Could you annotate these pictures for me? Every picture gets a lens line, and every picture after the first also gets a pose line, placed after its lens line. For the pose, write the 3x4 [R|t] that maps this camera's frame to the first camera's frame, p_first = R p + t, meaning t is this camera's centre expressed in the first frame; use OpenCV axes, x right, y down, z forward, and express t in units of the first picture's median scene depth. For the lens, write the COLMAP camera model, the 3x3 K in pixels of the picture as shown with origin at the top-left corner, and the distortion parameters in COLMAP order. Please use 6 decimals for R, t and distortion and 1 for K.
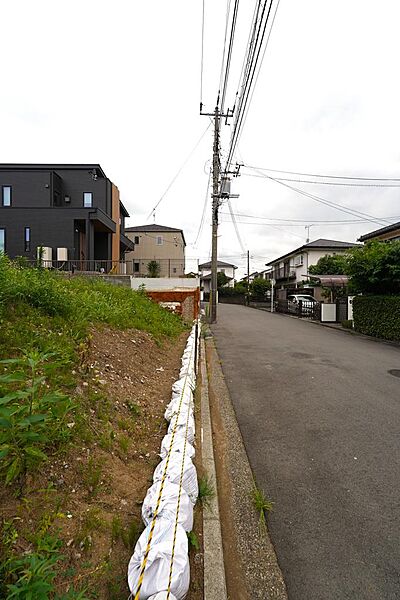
lens RADIAL K [[242.9, 0, 200.0], [0, 242.9, 300.0], [0, 0, 1]] dist [-0.004162, -0.000215]
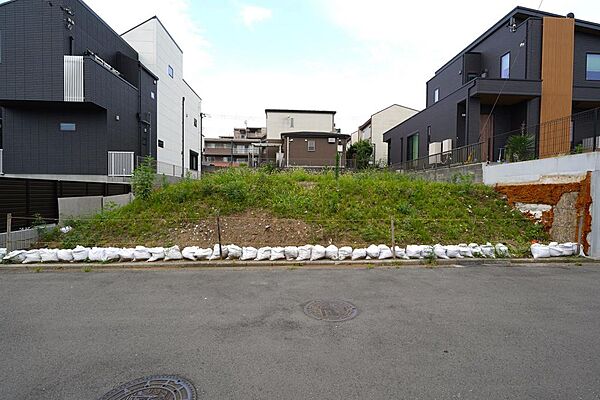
lens RADIAL K [[278.2, 0, 302.6], [0, 278.2, 199.8], [0, 0, 1]] dist [-0.000890, -0.000638]
pose [[0.057647, 0.022455, -0.998084, 0.422110], [-0.024846, 0.999470, 0.021051, -0.000795], [0.998028, 0.023585, 0.058174, 0.397495]]
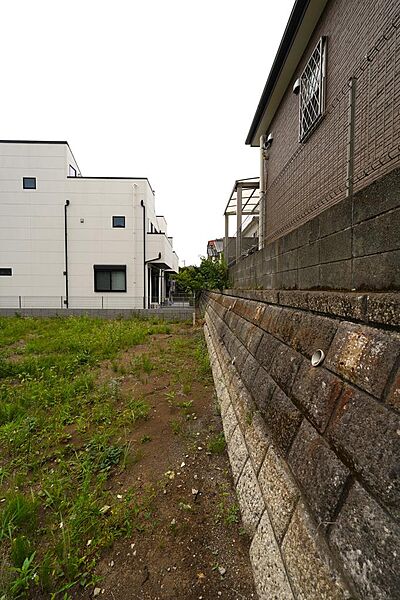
lens RADIAL K [[242.9, 0, 200.0], [0, 242.9, 300.0], [0, 0, 1]] dist [-0.004162, -0.000215]
pose [[-0.999767, -0.007670, -0.020162, -1.430839], [-0.008996, 0.997745, 0.066516, -0.148225], [0.019606, 0.066682, -0.997582, 0.821067]]
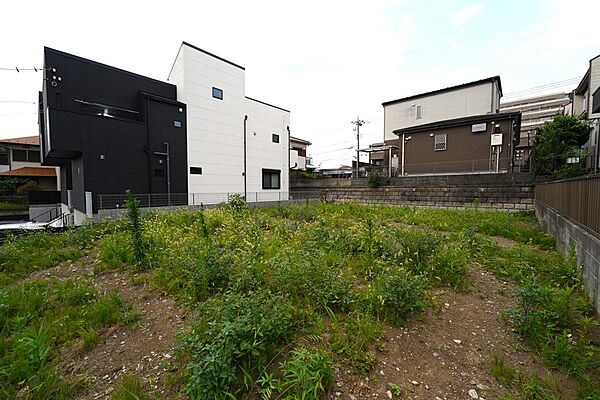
lens RADIAL K [[242.9, 0, 300.0], [0, 242.9, 200.0], [0, 0, 1]] dist [-0.004162, -0.000215]
pose [[-0.667758, 0.032398, -0.743673, -0.278555], [-0.014608, 0.998290, 0.056607, -0.130716], [0.744235, 0.048663, -0.666143, 0.840477]]
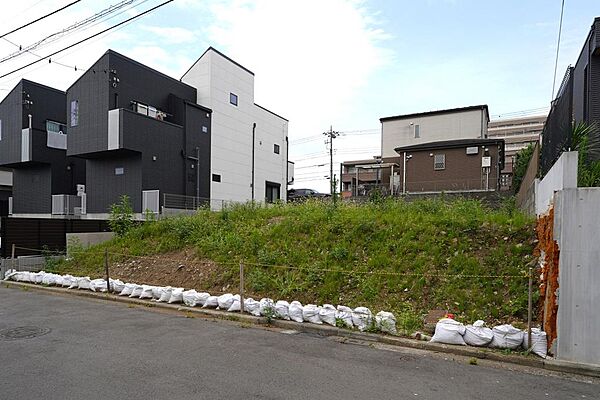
lens RADIAL K [[376.2, 0, 297.1], [0, 376.2, 230.6], [0, 0, 1]] dist [-0.003504, 0.000082]
pose [[-0.484400, -0.003109, -0.874841, 0.374446], [-0.027634, 0.999549, 0.011749, -0.012968], [0.874410, 0.029866, -0.484267, 0.853749]]
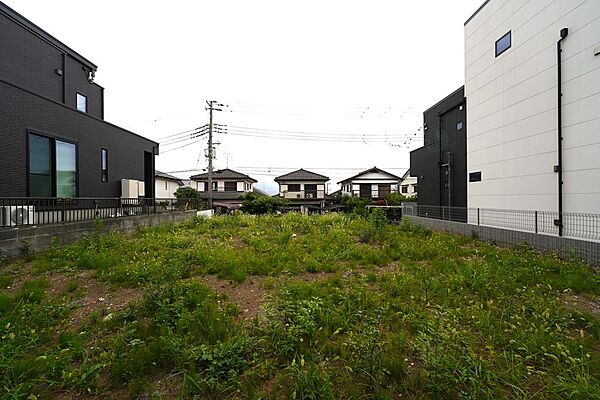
lens RADIAL K [[242.9, 0, 300.0], [0, 242.9, 200.0], [0, 0, 1]] dist [-0.004162, -0.000215]
pose [[-0.022085, -0.006744, 0.999733, -1.414745], [0.021352, 0.999746, 0.007215, -0.135176], [-0.999528, 0.021506, -0.021936, 0.422283]]
